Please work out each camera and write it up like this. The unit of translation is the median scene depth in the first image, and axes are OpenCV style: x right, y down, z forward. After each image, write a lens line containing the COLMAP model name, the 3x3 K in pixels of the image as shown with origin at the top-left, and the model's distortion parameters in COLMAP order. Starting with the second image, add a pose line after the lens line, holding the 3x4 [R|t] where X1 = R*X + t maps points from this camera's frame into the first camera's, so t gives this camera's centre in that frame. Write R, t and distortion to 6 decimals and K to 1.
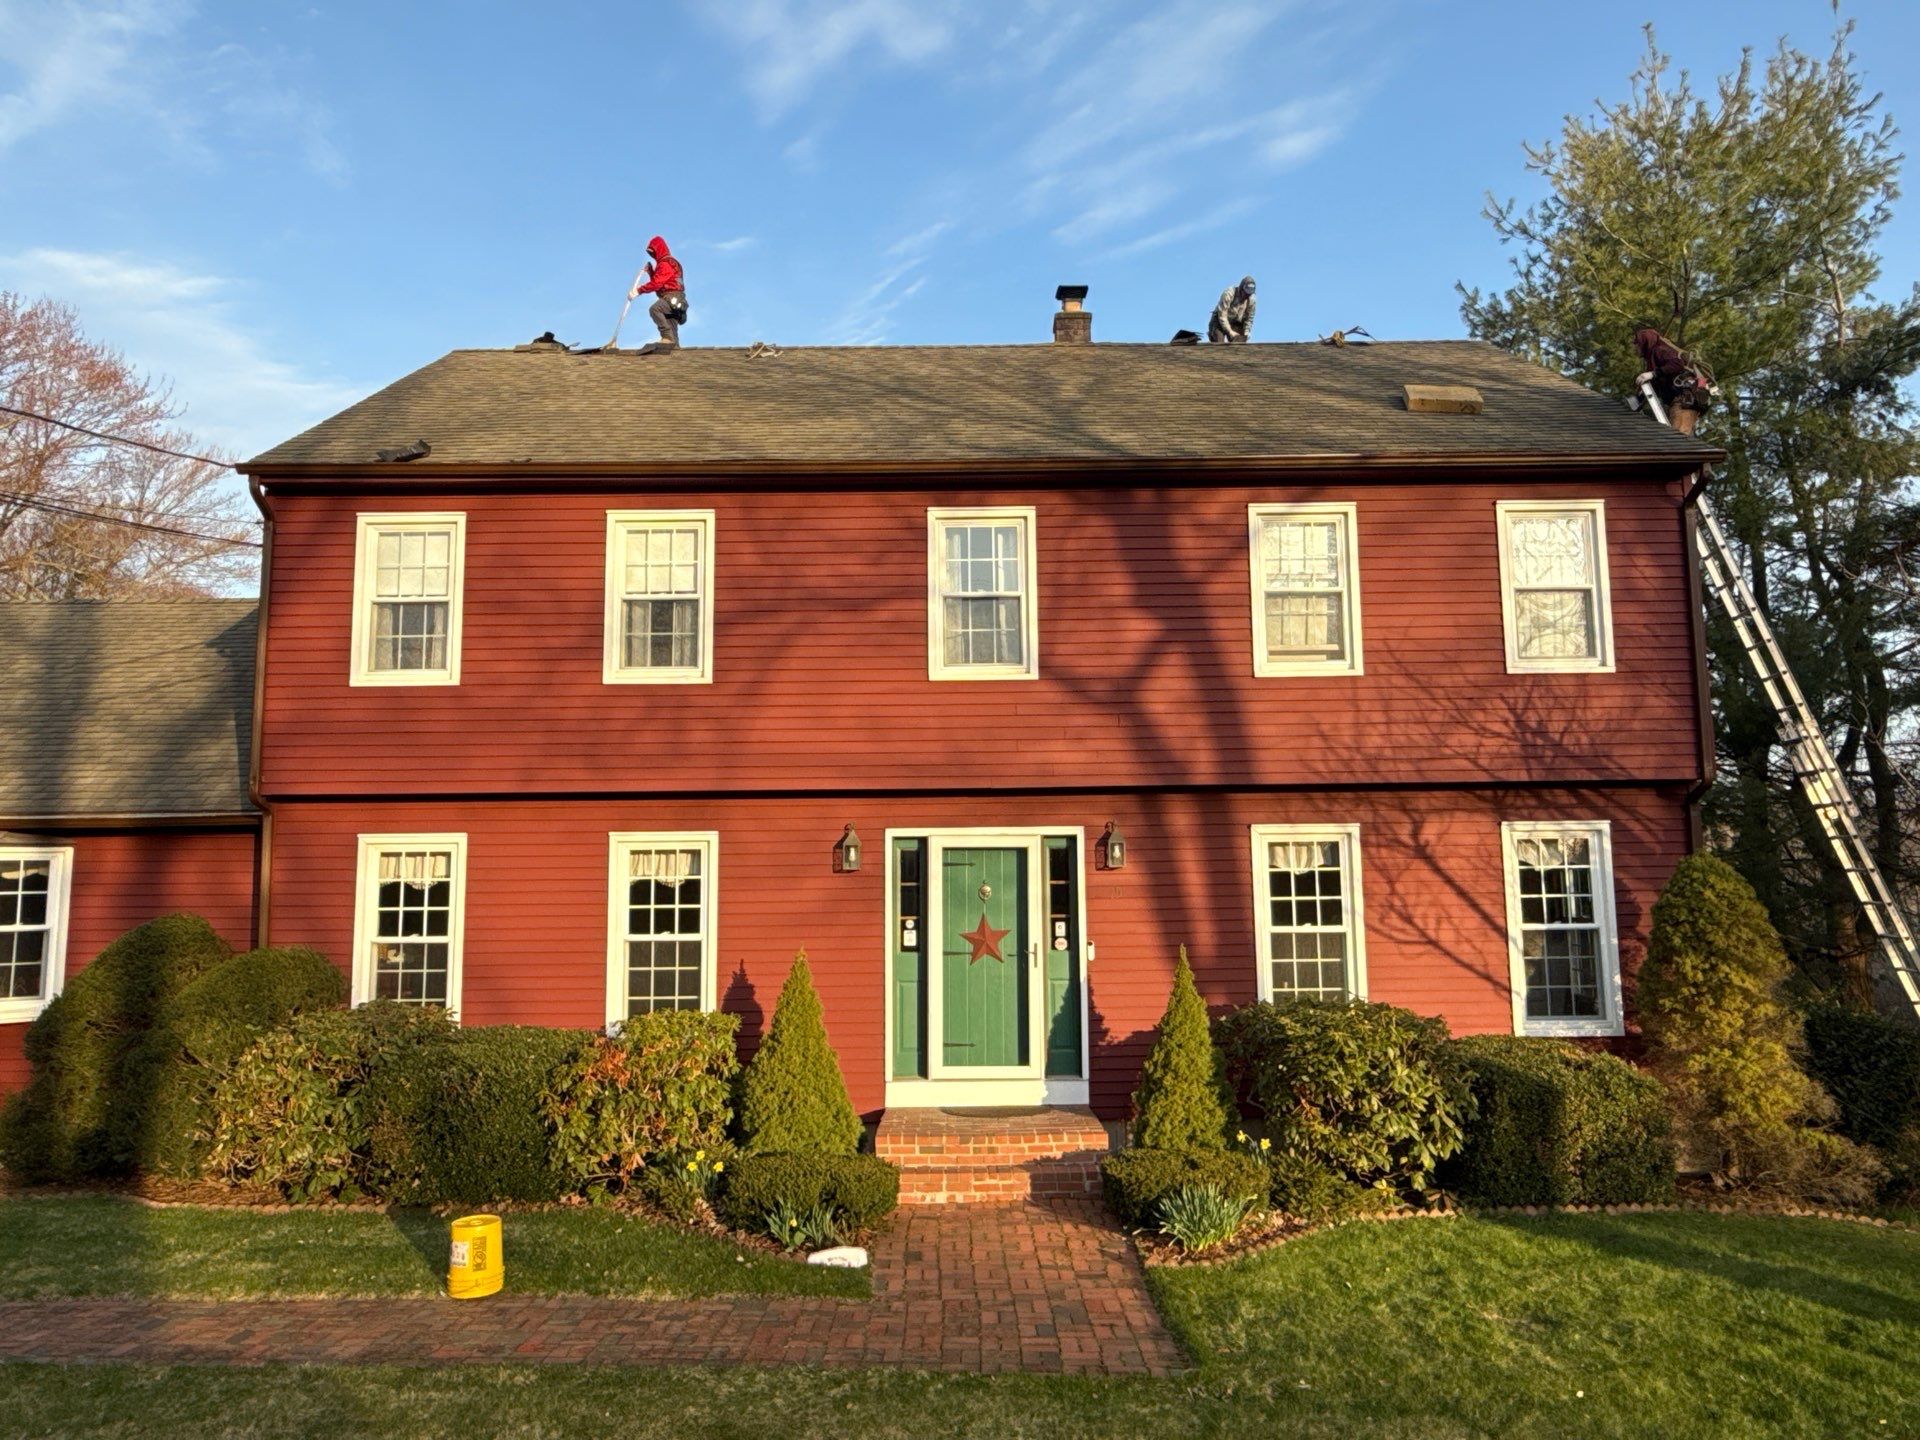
lens RADIAL K [[1347.6, 0, 947.9], [0, 1347.6, 732.1], [0, 0, 1]] dist [0.028336, -0.027903]
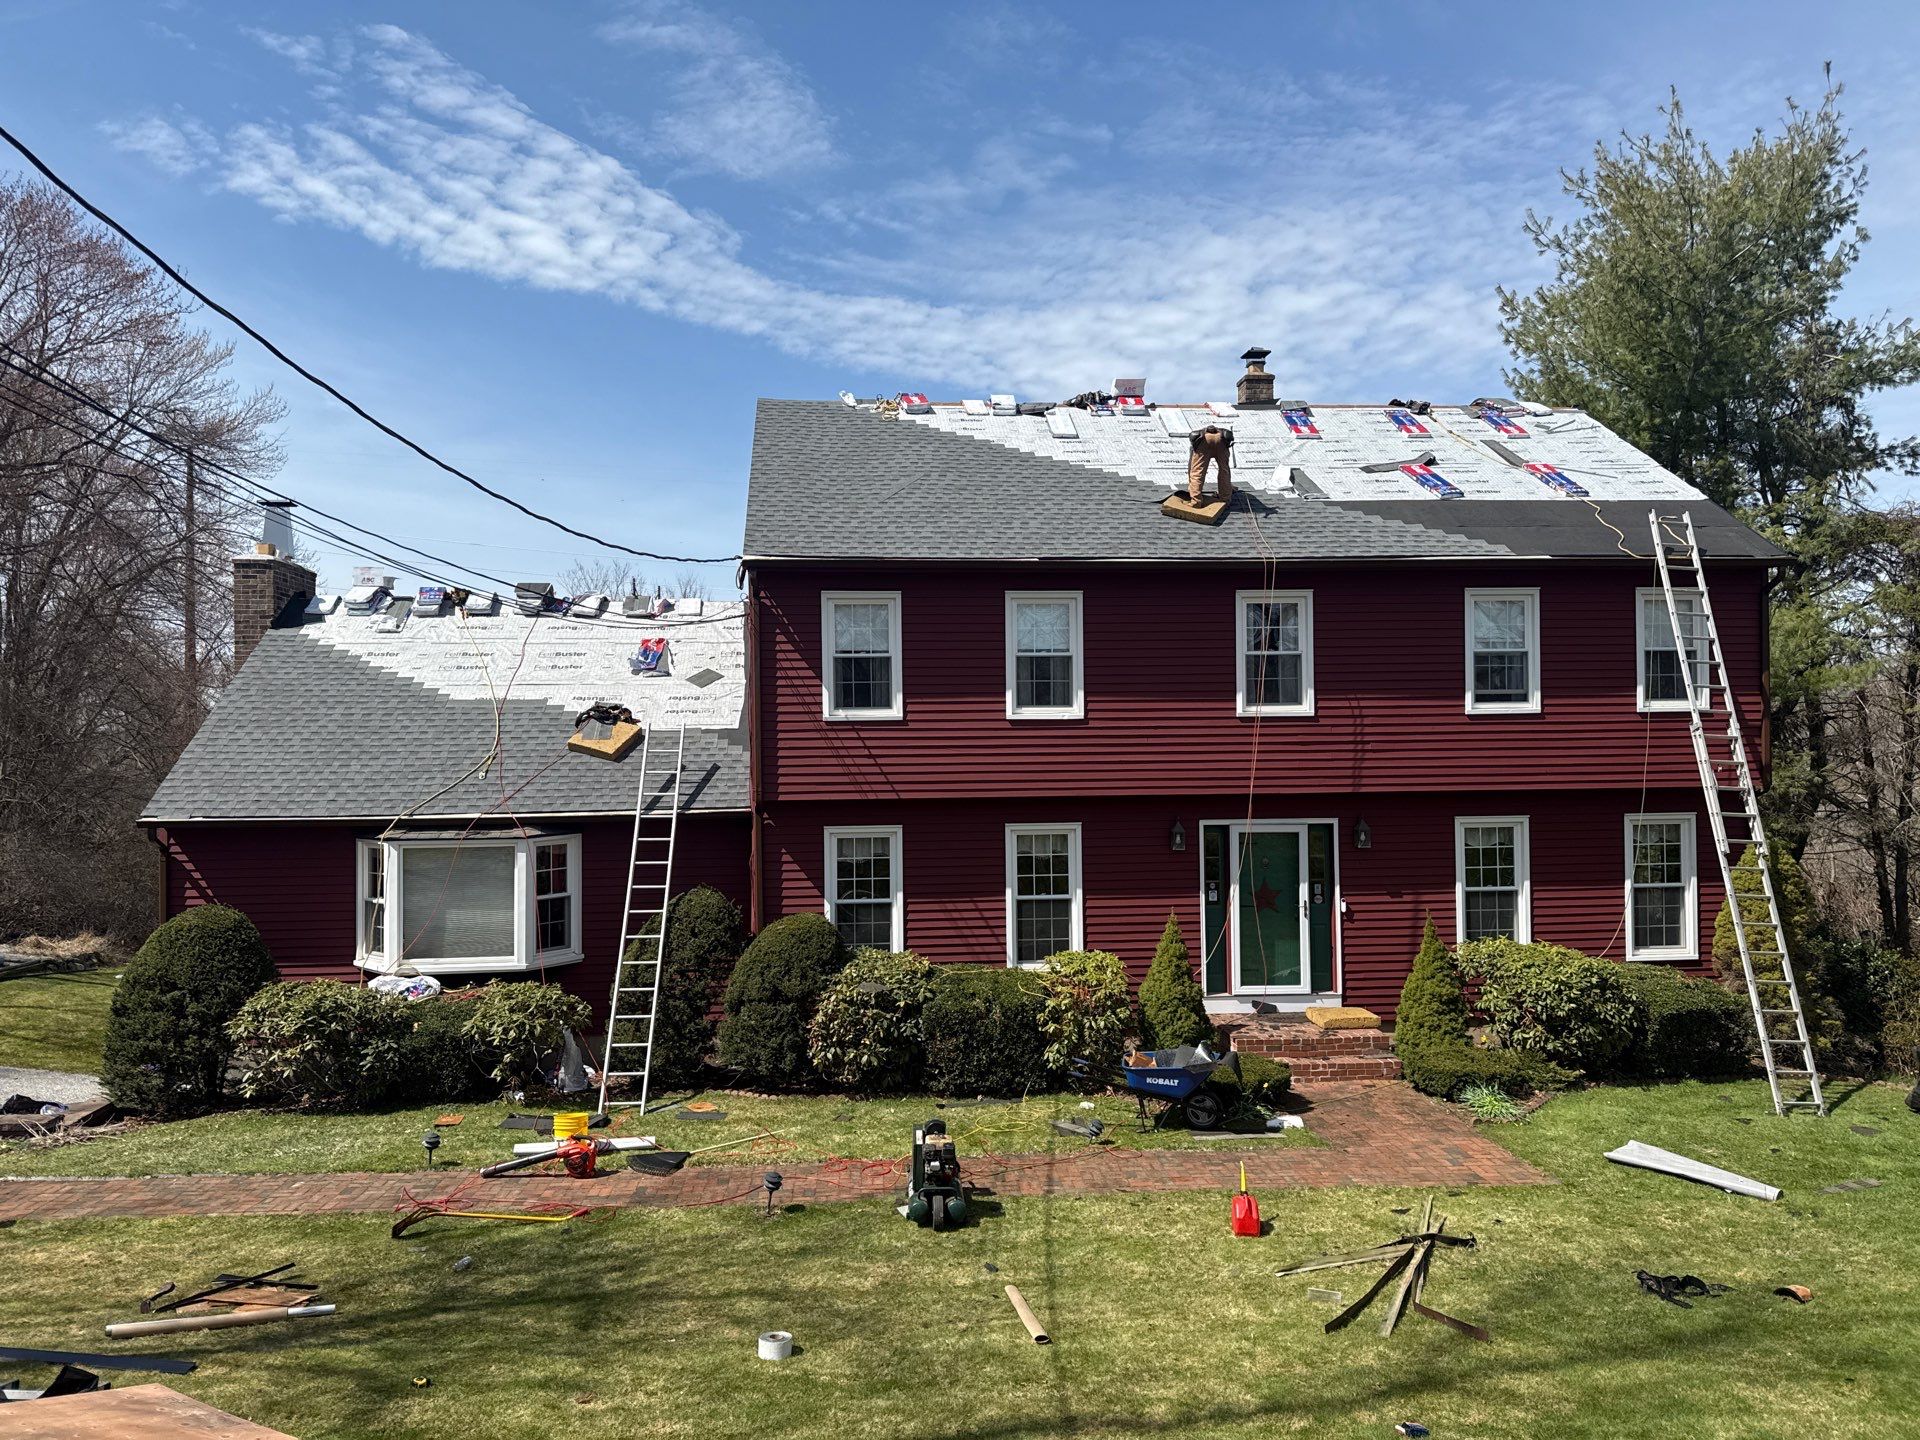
lens RADIAL K [[1347.6, 0, 943.0], [0, 1347.6, 727.5], [0, 0, 1]] dist [0.028336, -0.027903]
pose [[0.996917, -0.000274, 0.078467, -0.421381], [-0.008666, 0.993493, 0.113562, -0.180516], [-0.077987, -0.113892, 0.990427, -0.354210]]
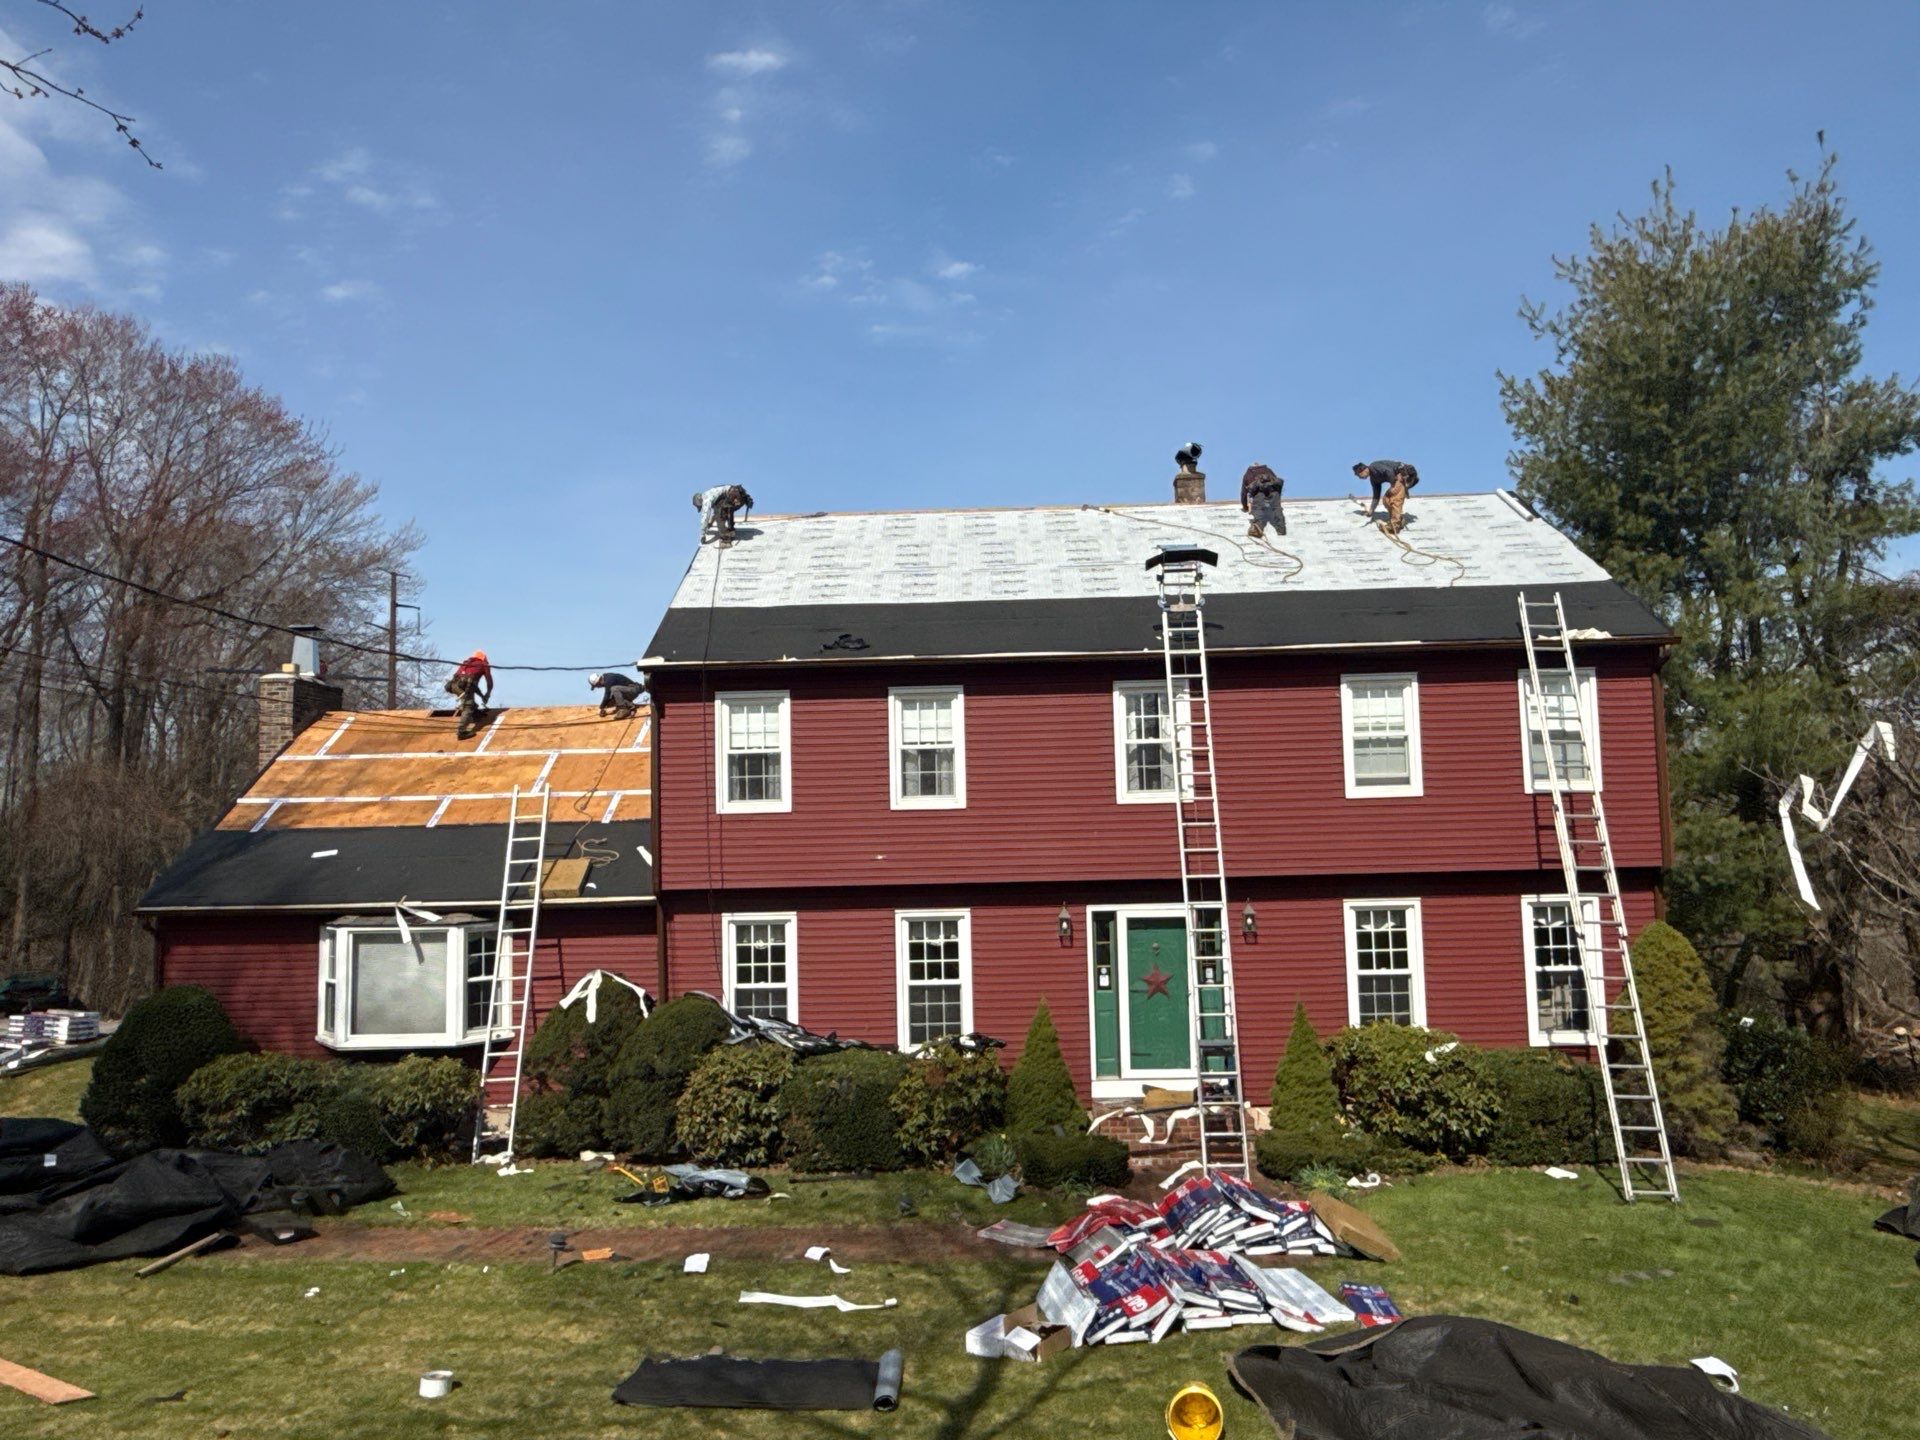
lens RADIAL K [[1347.6, 0, 951.6], [0, 1347.6, 721.5], [0, 0, 1]] dist [0.028336, -0.027903]
pose [[0.999372, -0.017193, -0.030974, -0.141777], [0.018395, 0.999072, 0.038948, -0.182849], [0.030276, -0.039494, 0.998761, -0.431953]]
